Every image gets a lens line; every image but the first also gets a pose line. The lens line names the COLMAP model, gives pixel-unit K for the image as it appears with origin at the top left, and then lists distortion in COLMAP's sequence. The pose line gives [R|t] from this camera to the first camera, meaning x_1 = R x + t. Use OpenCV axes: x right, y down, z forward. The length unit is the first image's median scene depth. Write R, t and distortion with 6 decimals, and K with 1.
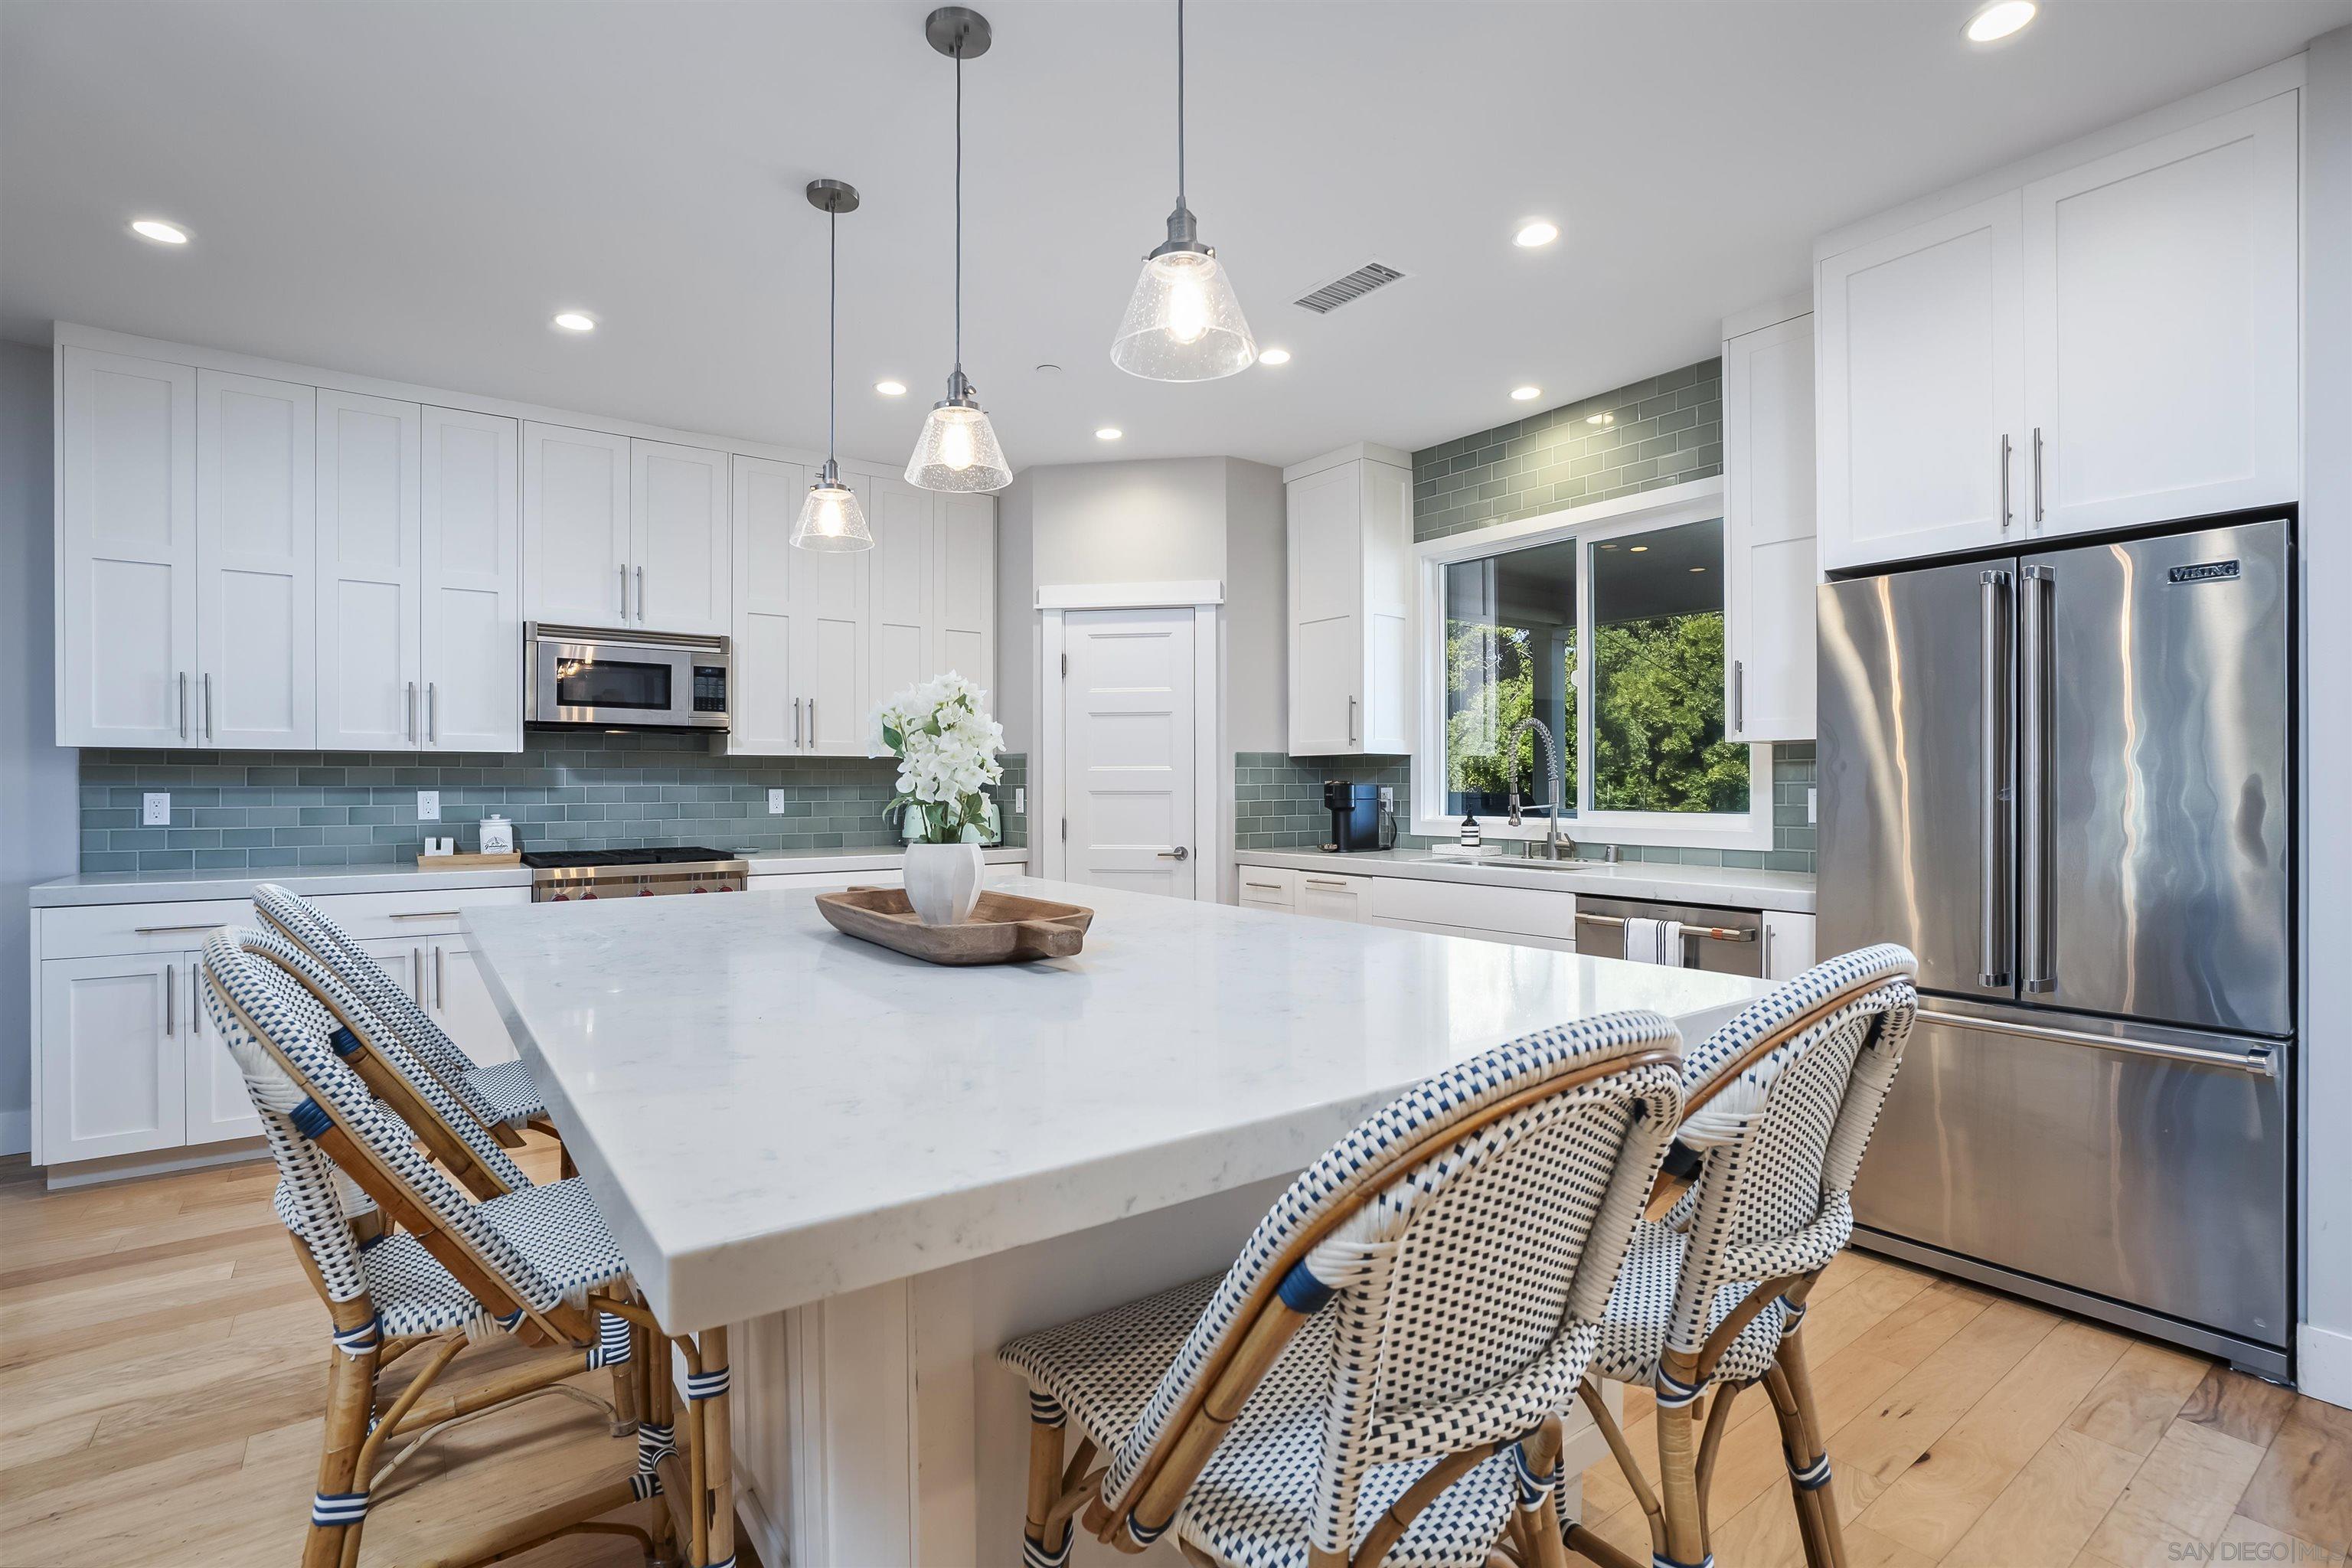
lens RADIAL K [[1100.0, 0, 1177.6], [0, 1100.0, 786.7], [0, 0, 1]] dist [-0.043356, 0.018953]
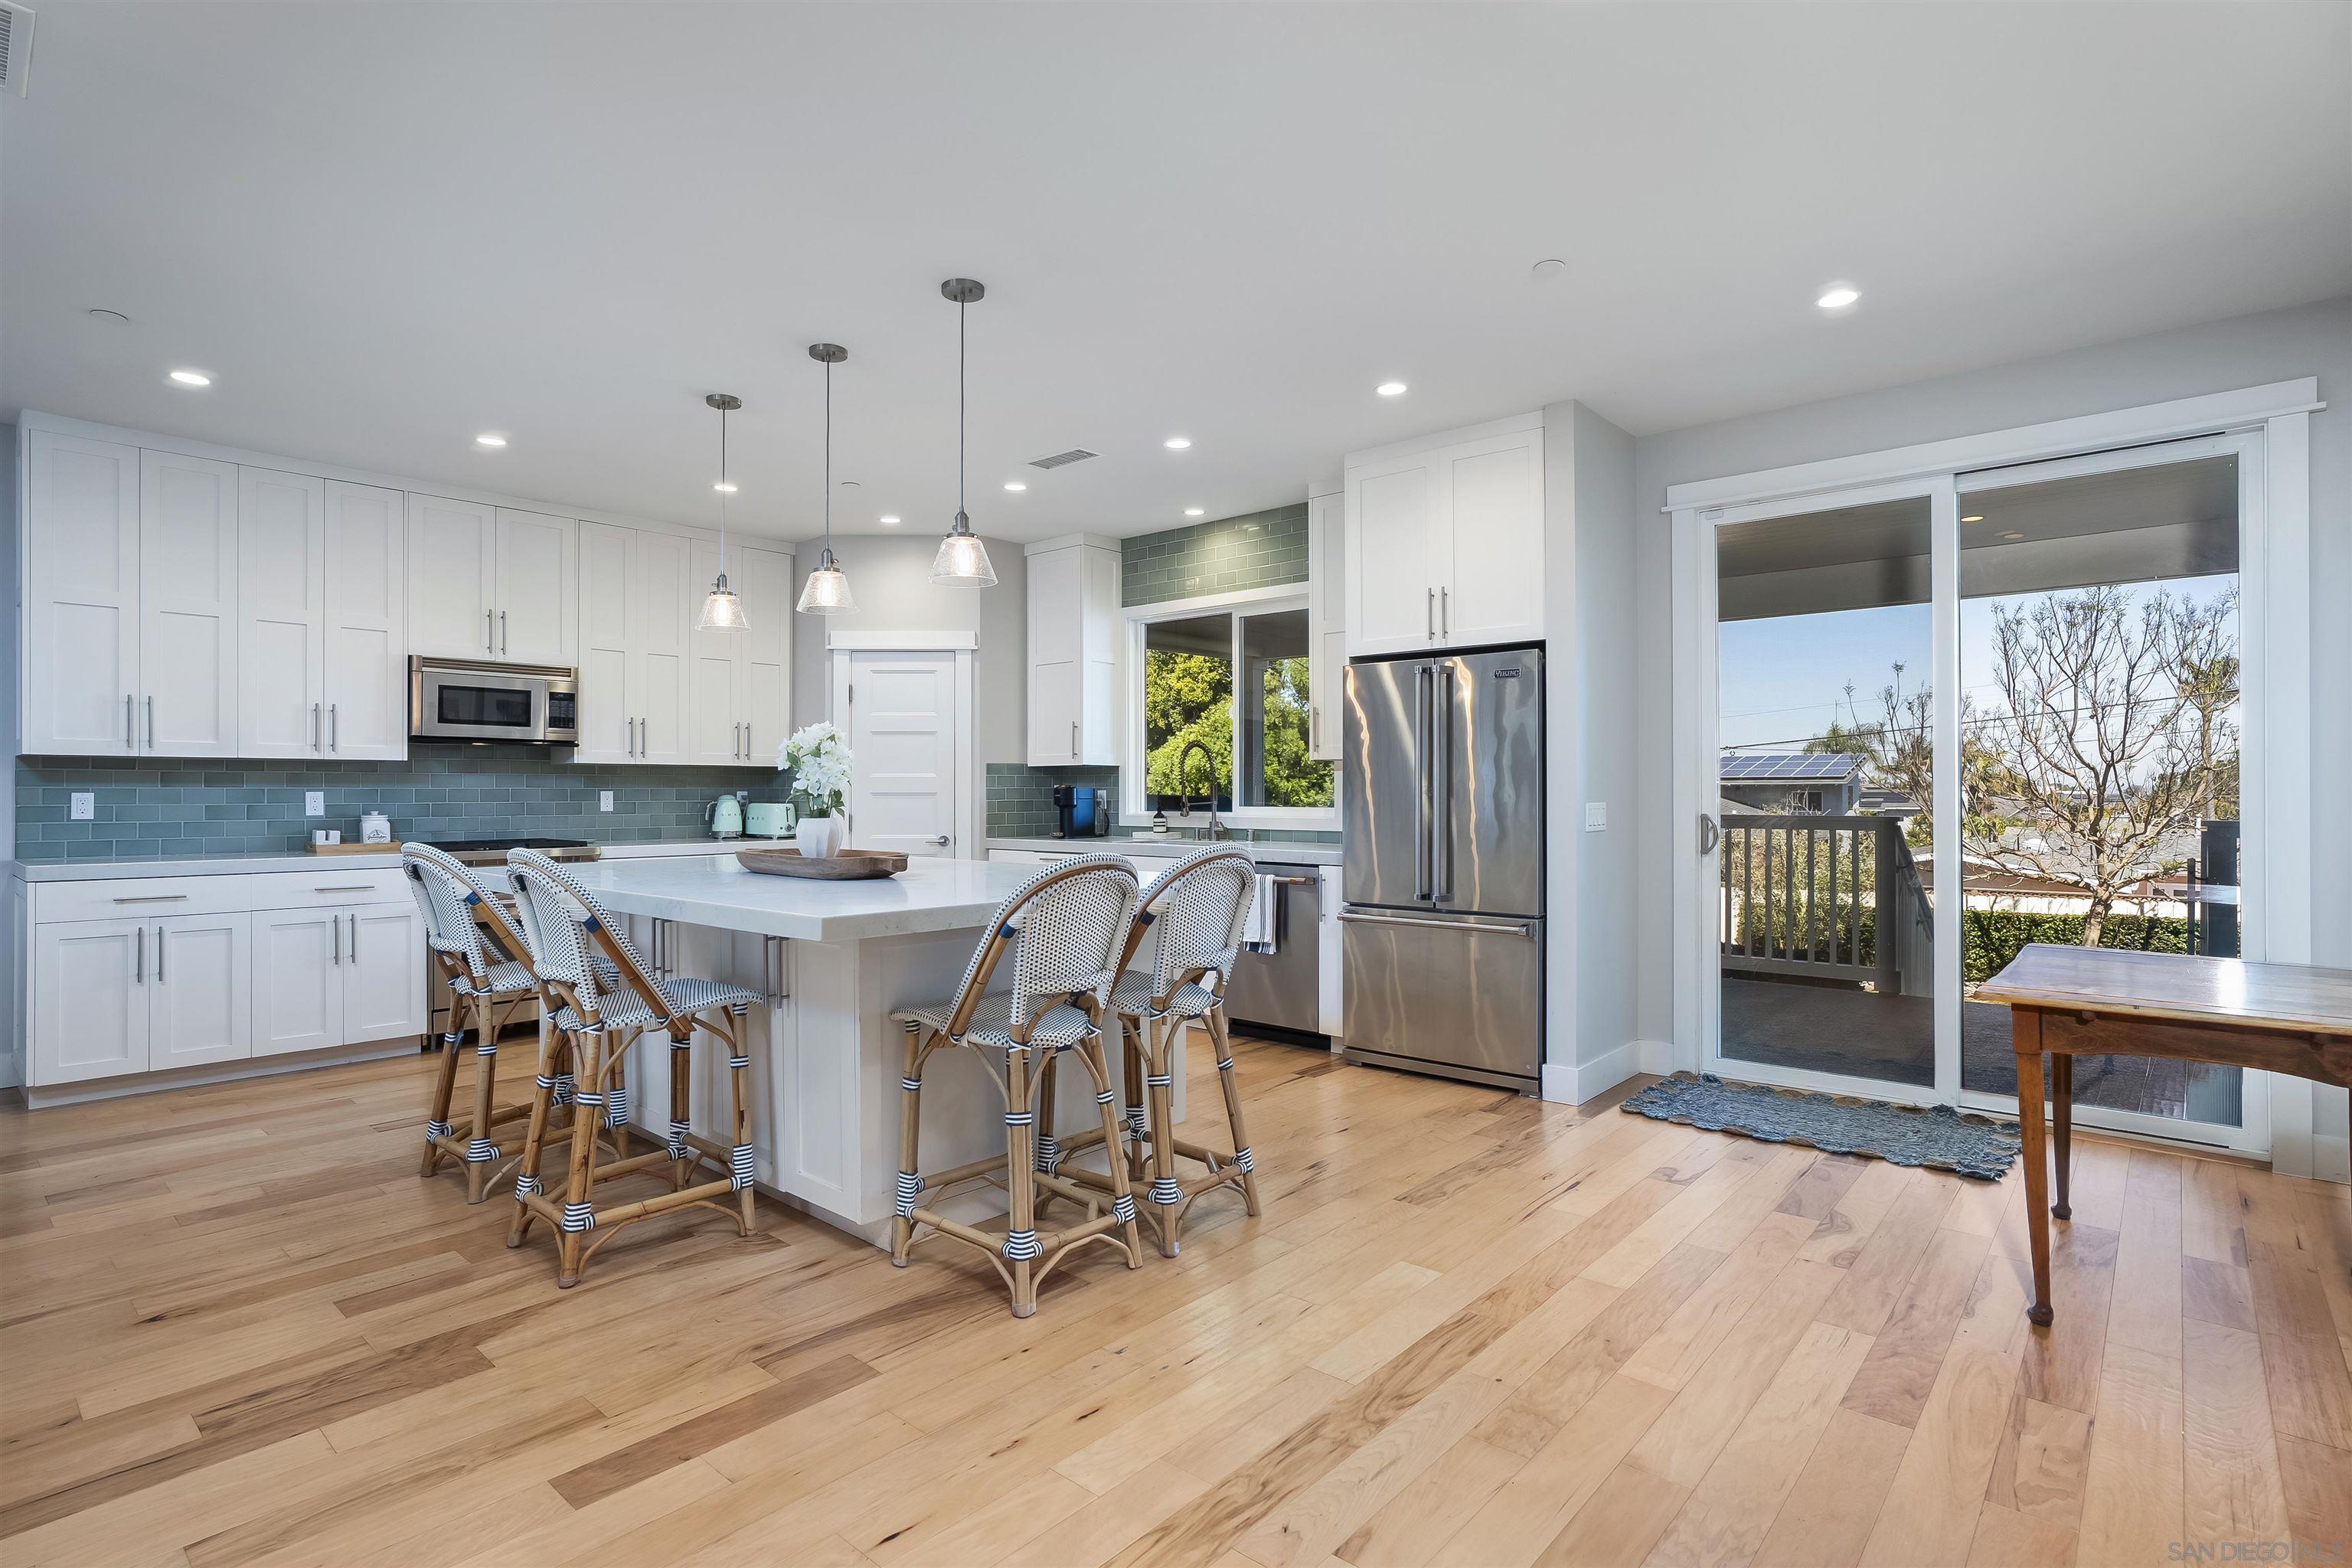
lens RADIAL K [[1168.9, 0, 1176.0], [0, 1168.9, 784.0], [0, 0, 1]] dist [-0.032247, 0.025285]
pose [[0.977228, 0.002130, 0.212183, -0.026185], [-0.000311, 0.999963, -0.008607, 0.006352], [-0.212193, 0.008345, 0.977192, -0.482626]]
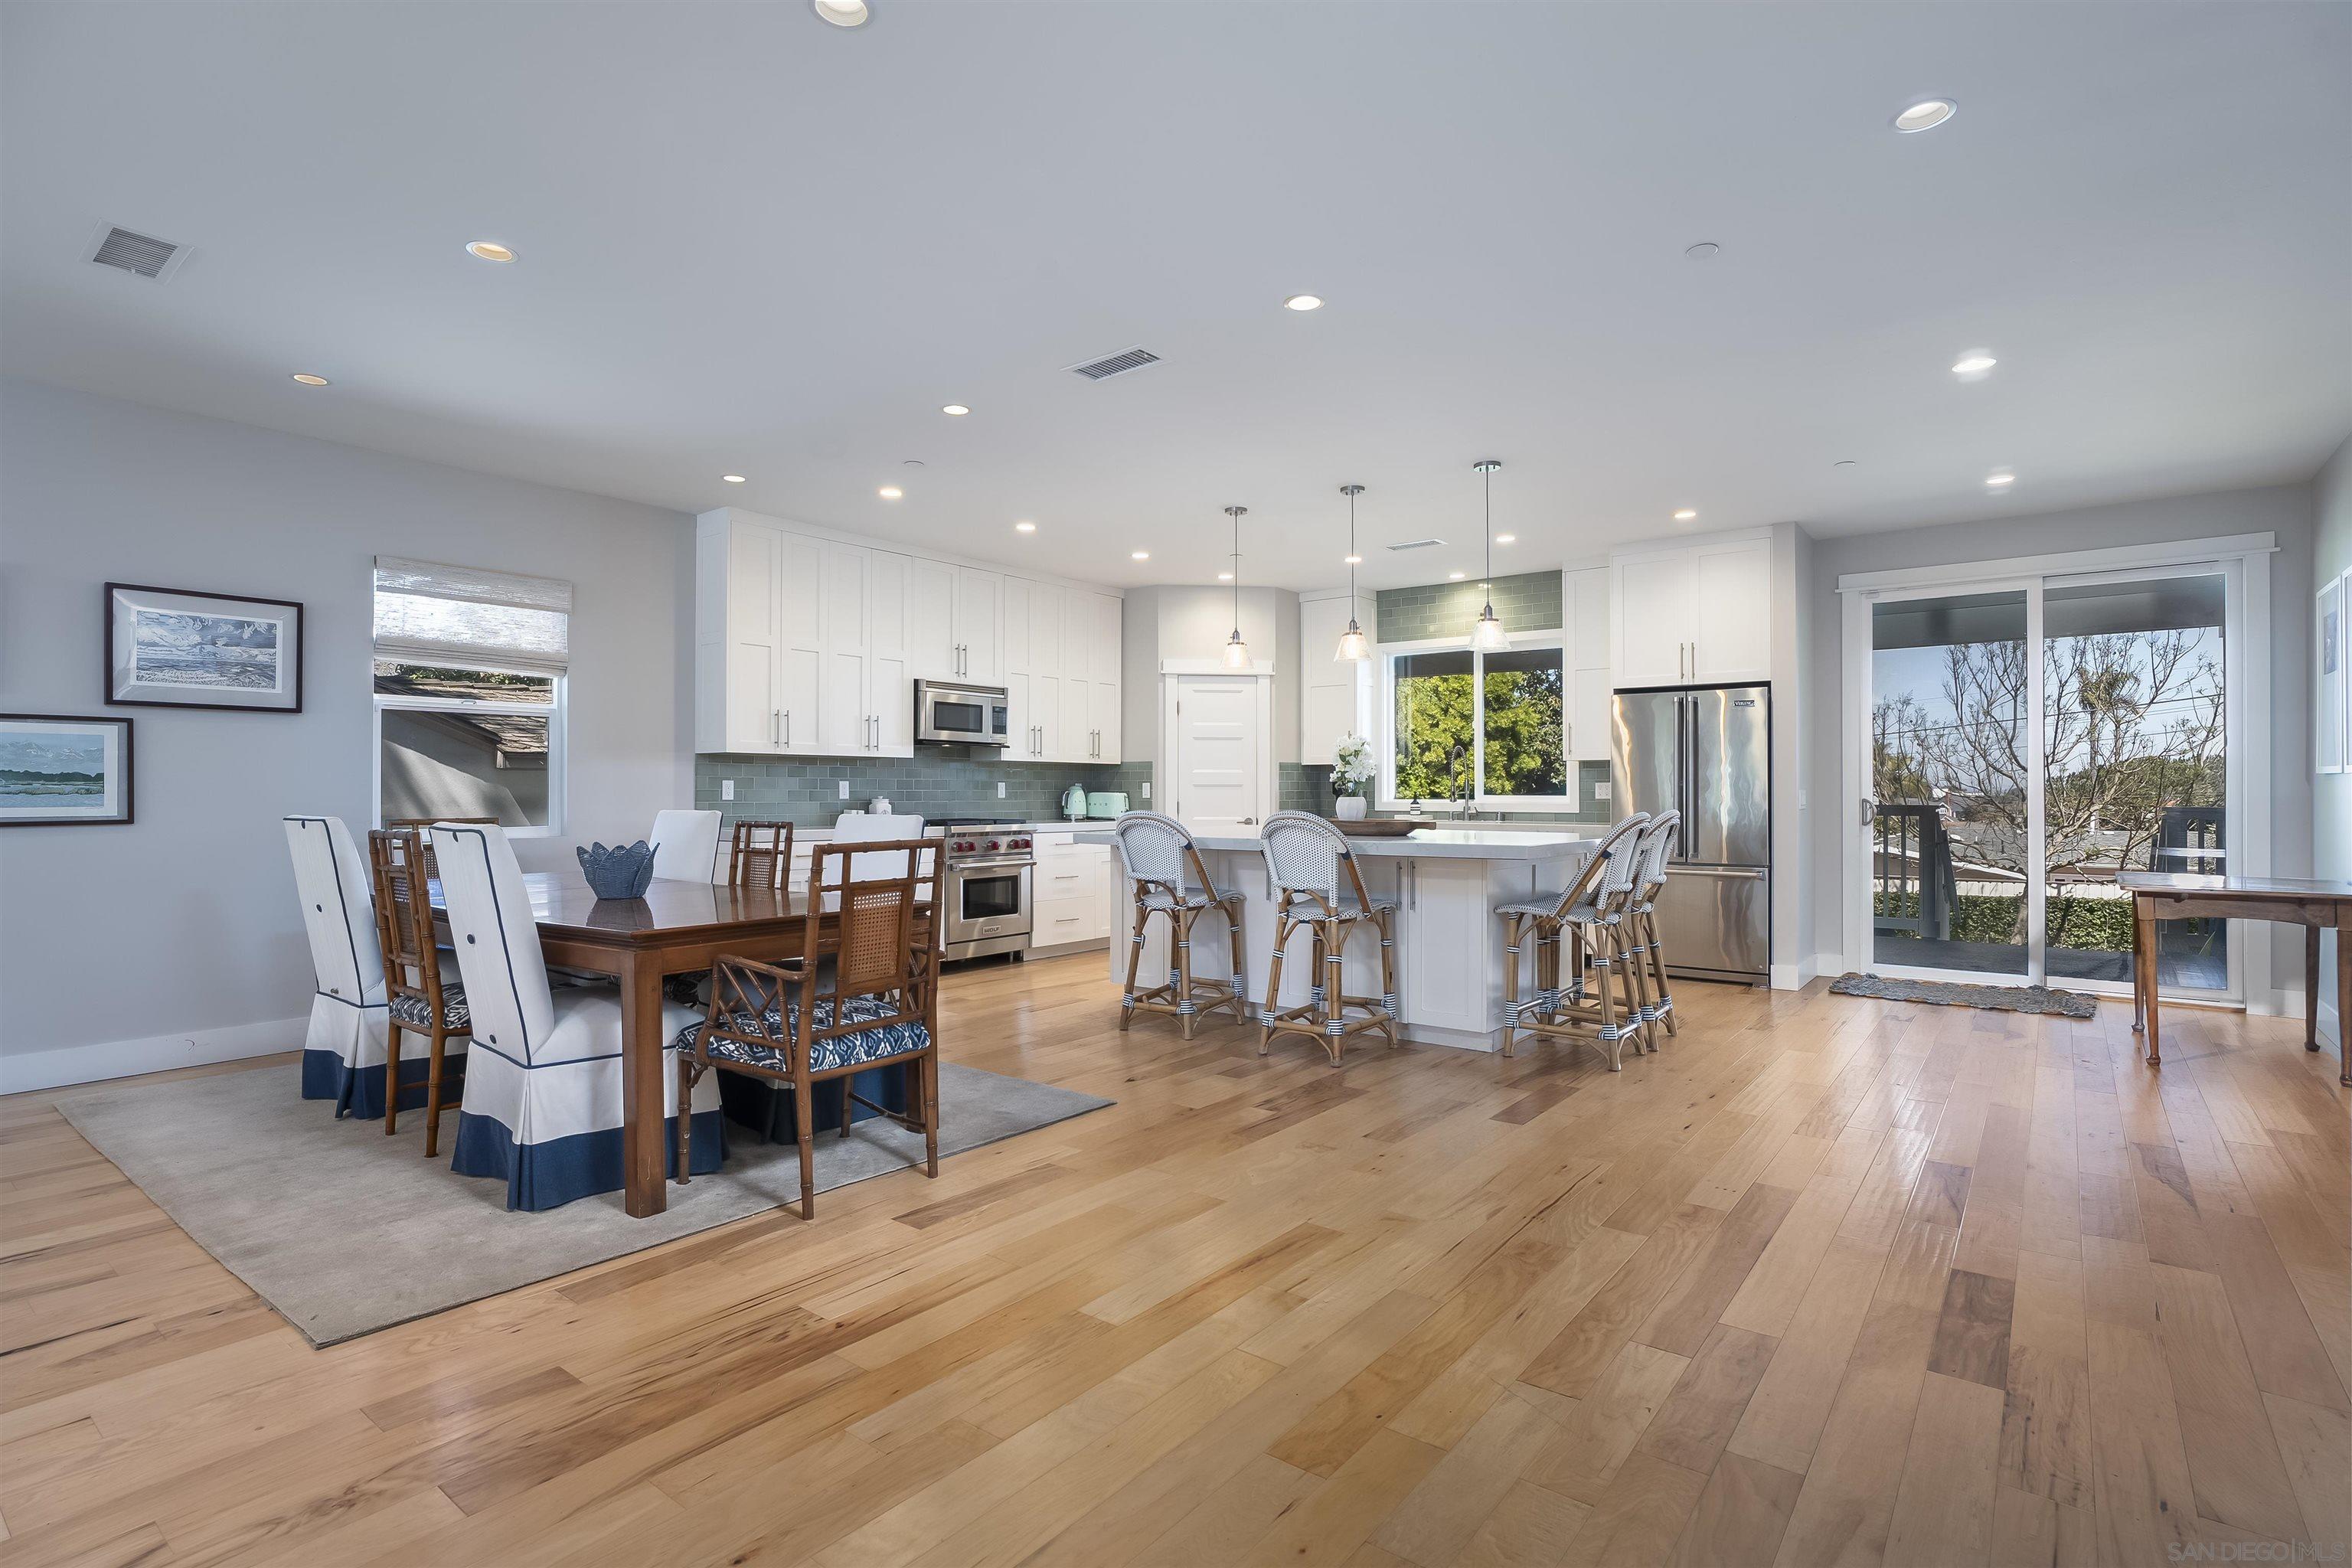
lens RADIAL K [[1168.9, 0, 1176.0], [0, 1168.9, 784.0], [0, 0, 1]] dist [-0.032247, 0.025285]
pose [[0.961032, 0.005245, 0.276387, -0.716917], [-0.002842, 0.999955, -0.009093, 0.023255], [-0.276422, 0.007953, 0.961003, -0.823786]]
